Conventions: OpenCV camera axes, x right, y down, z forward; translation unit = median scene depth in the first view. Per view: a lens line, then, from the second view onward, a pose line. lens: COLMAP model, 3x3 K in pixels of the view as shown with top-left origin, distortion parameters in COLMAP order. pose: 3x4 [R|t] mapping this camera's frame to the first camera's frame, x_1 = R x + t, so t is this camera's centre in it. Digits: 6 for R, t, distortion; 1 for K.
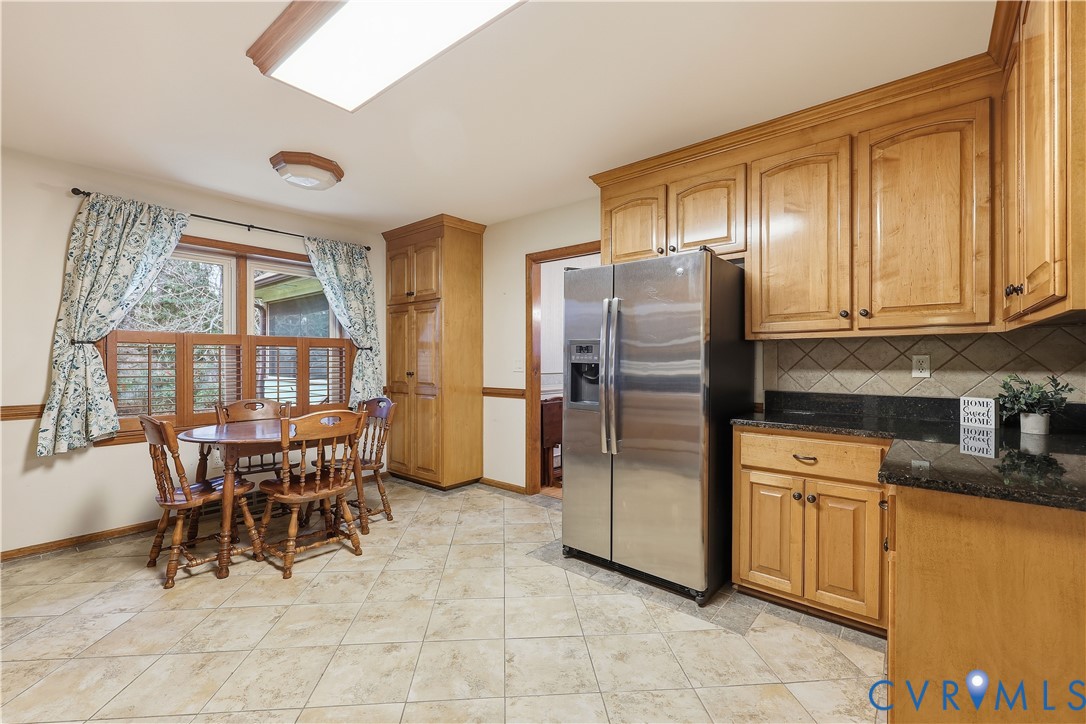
lens RADIAL K [[462.5, 0, 542.5], [0, 462.5, 361.3], [0, 0, 1]] dist [0.002386, -0.000237]
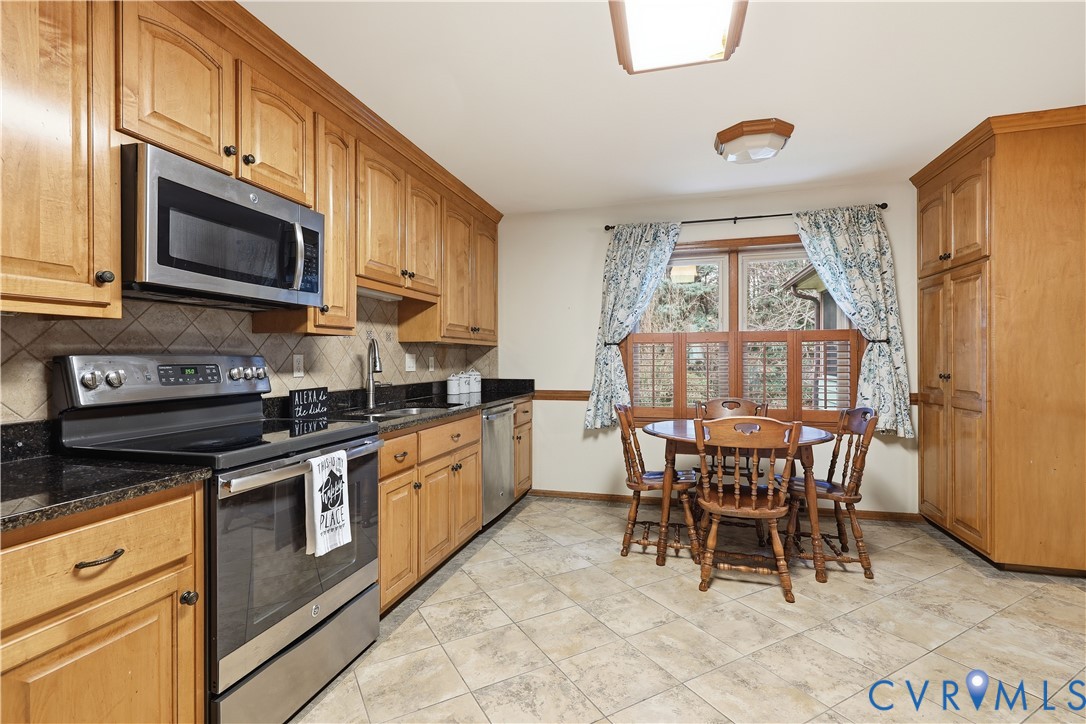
lens RADIAL K [[511.8, 0, 541.4], [0, 511.8, 360.9], [0, 0, 1]] dist [0.003450, 0.000477]
pose [[0.411842, 0.001658, -0.911254, 0.213969], [0.003539, 0.999988, 0.003419, -0.000006], [0.911248, -0.004633, 0.411831, 0.233005]]
